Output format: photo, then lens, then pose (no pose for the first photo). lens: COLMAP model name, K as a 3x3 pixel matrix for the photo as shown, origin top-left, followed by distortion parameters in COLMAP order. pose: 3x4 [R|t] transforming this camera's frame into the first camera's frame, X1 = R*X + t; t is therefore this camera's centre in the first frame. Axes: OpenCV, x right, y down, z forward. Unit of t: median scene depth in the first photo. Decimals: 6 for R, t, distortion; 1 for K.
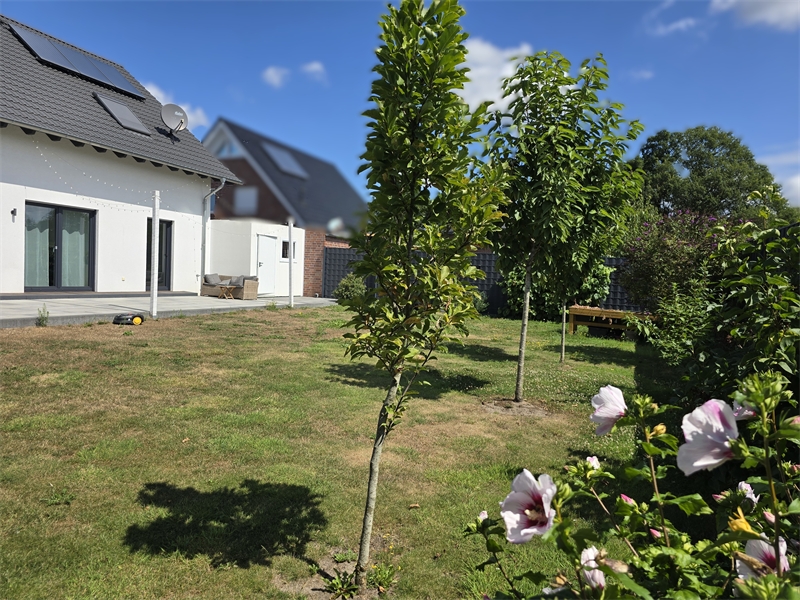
lens RADIAL K [[522.7, 0, 403.3], [0, 522.7, 300.0], [0, 0, 1]] dist [0.019213, -0.018807]
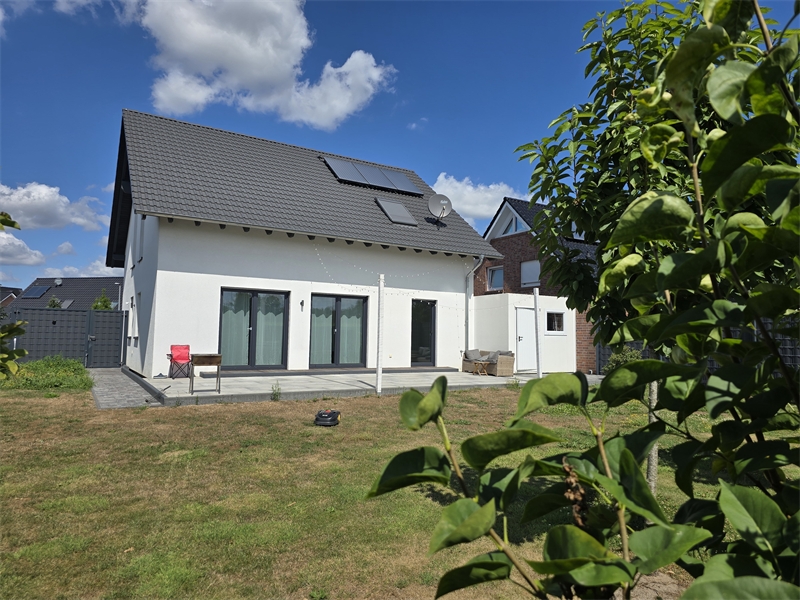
lens RADIAL K [[522.7, 0, 399.7], [0, 522.7, 301.5], [0, 0, 1]] dist [0.019213, -0.018807]
pose [[0.817569, -0.070200, -0.571536, 0.110302], [-0.007116, 0.991233, -0.131930, -0.008715], [0.575787, 0.111929, 0.809902, 0.105769]]
